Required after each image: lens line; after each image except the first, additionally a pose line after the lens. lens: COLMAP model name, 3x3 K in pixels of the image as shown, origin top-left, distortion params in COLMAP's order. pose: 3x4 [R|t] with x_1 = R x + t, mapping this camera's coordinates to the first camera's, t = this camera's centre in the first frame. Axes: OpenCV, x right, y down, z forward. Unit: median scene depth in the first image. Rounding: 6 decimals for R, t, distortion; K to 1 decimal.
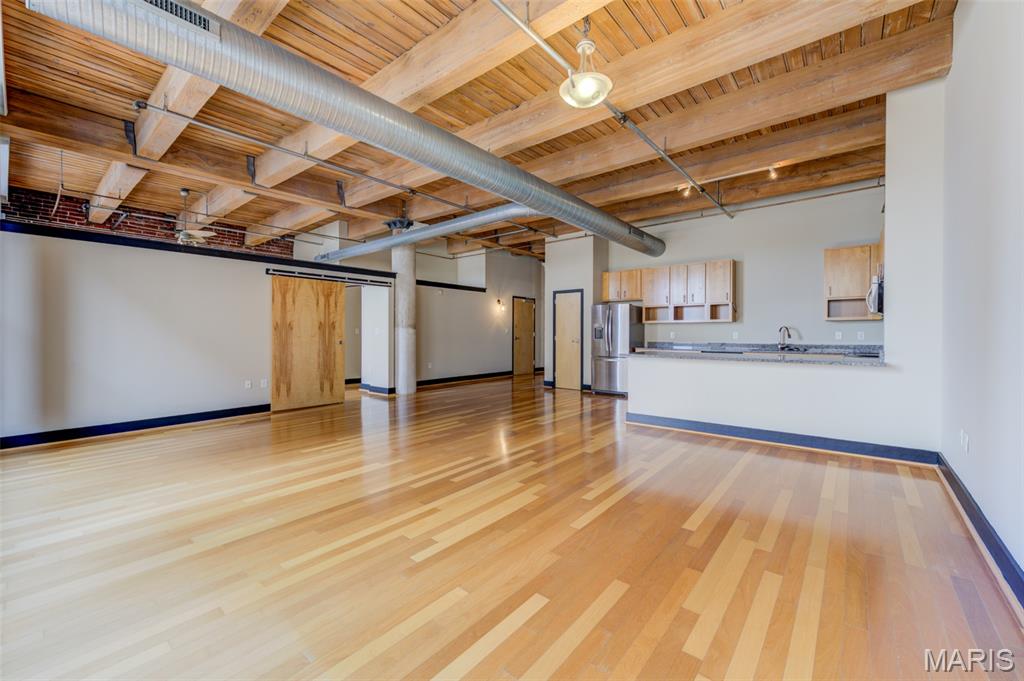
lens RADIAL K [[411.1, 0, 512.7], [0, 411.1, 337.4], [0, 0, 1]] dist [0.016886, -0.008051]
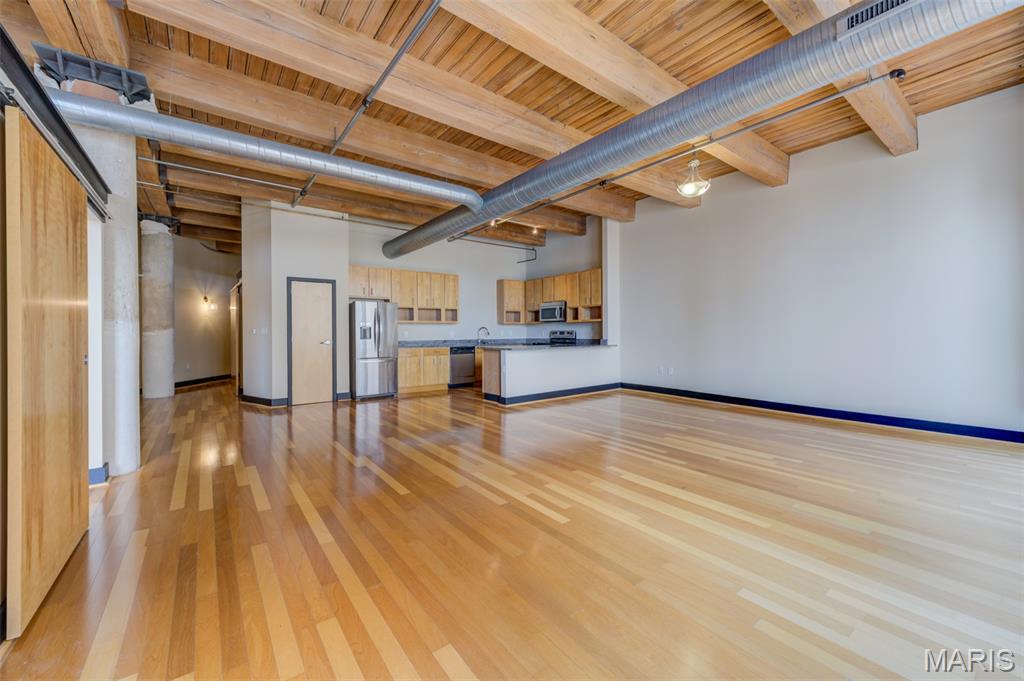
lens RADIAL K [[401.9, 0, 508.6], [0, 401.9, 335.9], [0, 0, 1]] dist [0.016507, -0.007612]
pose [[0.218024, -0.012615, 0.975862, -0.854258], [0.017687, 0.999803, 0.008973, -0.007867], [-0.975783, 0.015304, 0.218204, 0.726421]]
